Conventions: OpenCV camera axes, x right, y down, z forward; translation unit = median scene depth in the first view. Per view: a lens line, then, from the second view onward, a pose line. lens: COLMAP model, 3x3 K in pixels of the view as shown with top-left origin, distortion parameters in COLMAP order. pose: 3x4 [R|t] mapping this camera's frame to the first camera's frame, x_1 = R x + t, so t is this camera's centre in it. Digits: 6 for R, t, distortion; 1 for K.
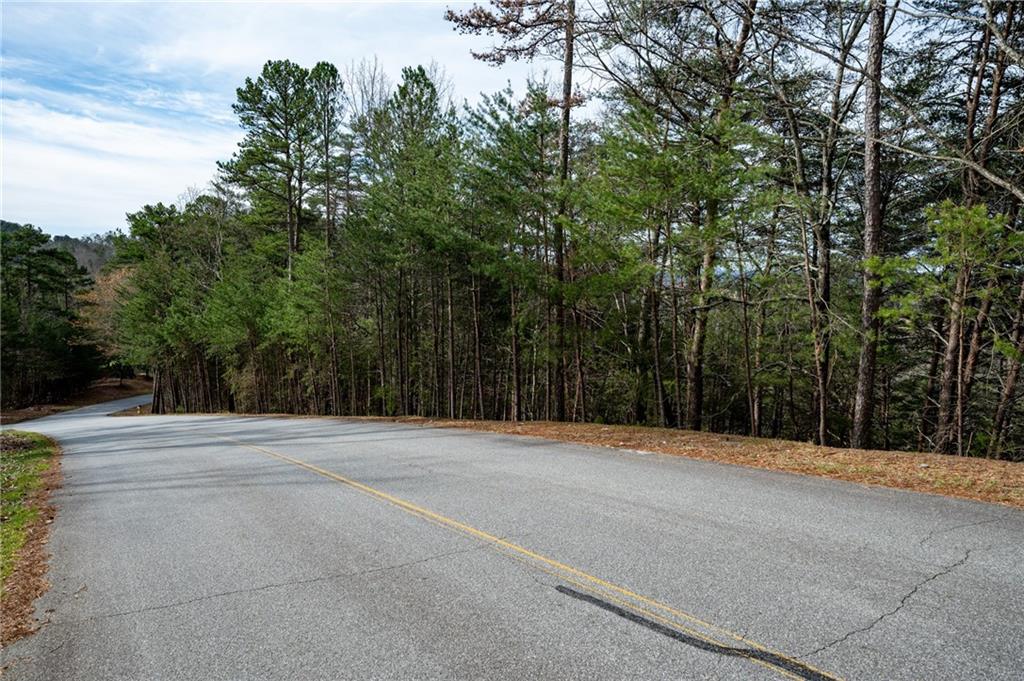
lens RADIAL K [[699.7, 0, 511.6], [0, 699.7, 338.9], [0, 0, 1]] dist [0.006524, 0.001086]
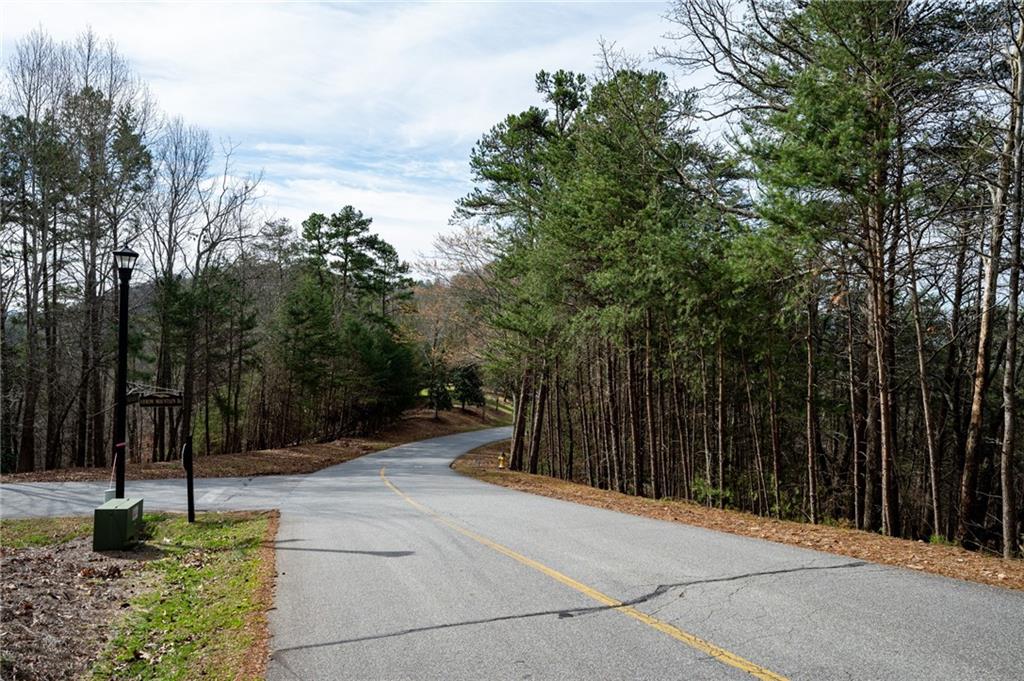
lens RADIAL K [[699.7, 0, 512.0], [0, 699.7, 342.9], [0, 0, 1]] dist [0.006524, 0.001086]
pose [[0.933576, 0.020261, -0.357806, -0.239397], [-0.043710, 0.997384, -0.057569, 0.028356], [0.355704, 0.069385, 0.932020, 0.353559]]
